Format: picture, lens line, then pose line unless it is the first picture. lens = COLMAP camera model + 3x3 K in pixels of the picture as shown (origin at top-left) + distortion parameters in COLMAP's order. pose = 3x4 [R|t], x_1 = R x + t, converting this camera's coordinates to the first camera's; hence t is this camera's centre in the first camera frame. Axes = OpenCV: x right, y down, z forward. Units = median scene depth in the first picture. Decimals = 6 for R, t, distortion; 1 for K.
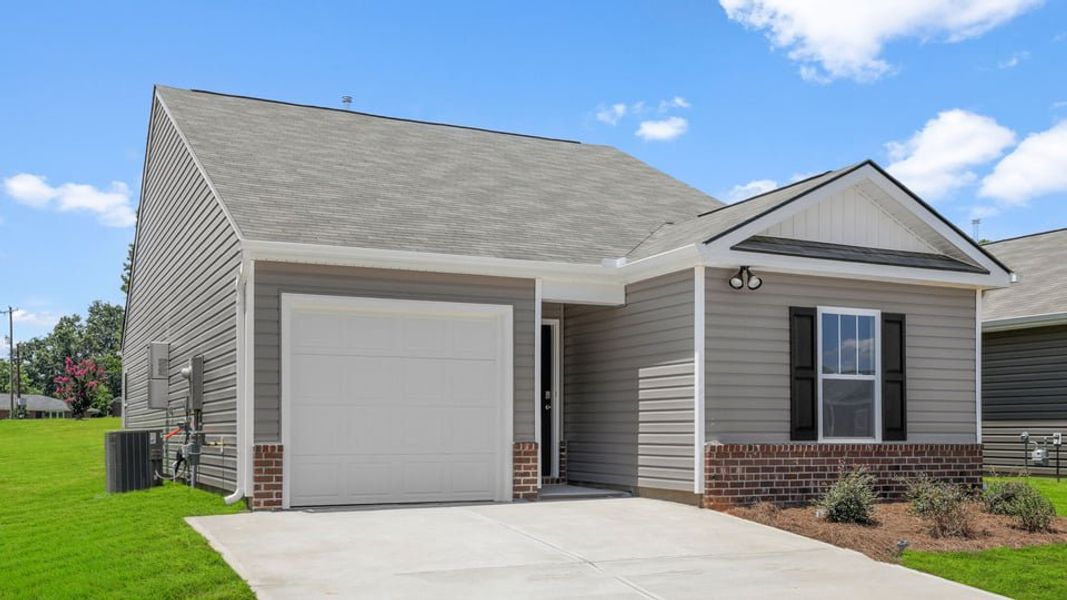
lens RADIAL K [[916.1, 0, 551.9], [0, 916.1, 279.2], [0, 0, 1]] dist [0.046282, 0.003455]
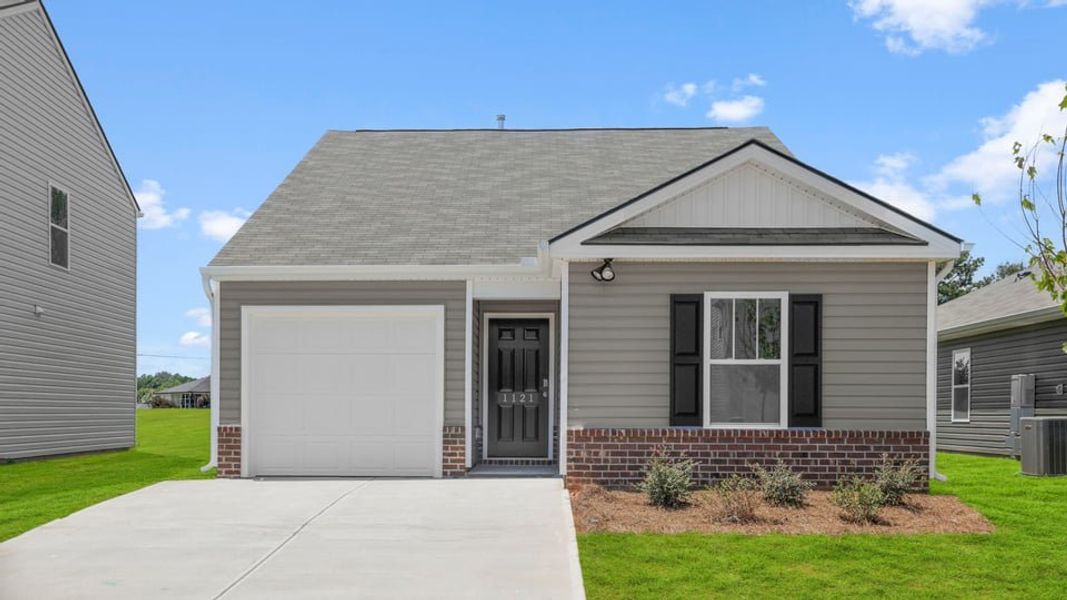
lens RADIAL K [[916.1, 0, 551.9], [0, 916.1, 279.2], [0, 0, 1]] dist [0.046282, 0.003455]
pose [[0.910438, -0.058009, -0.409558, 0.555383], [0.064369, 0.997925, 0.001748, 0.003171], [0.408607, -0.027954, 0.912282, 0.024718]]
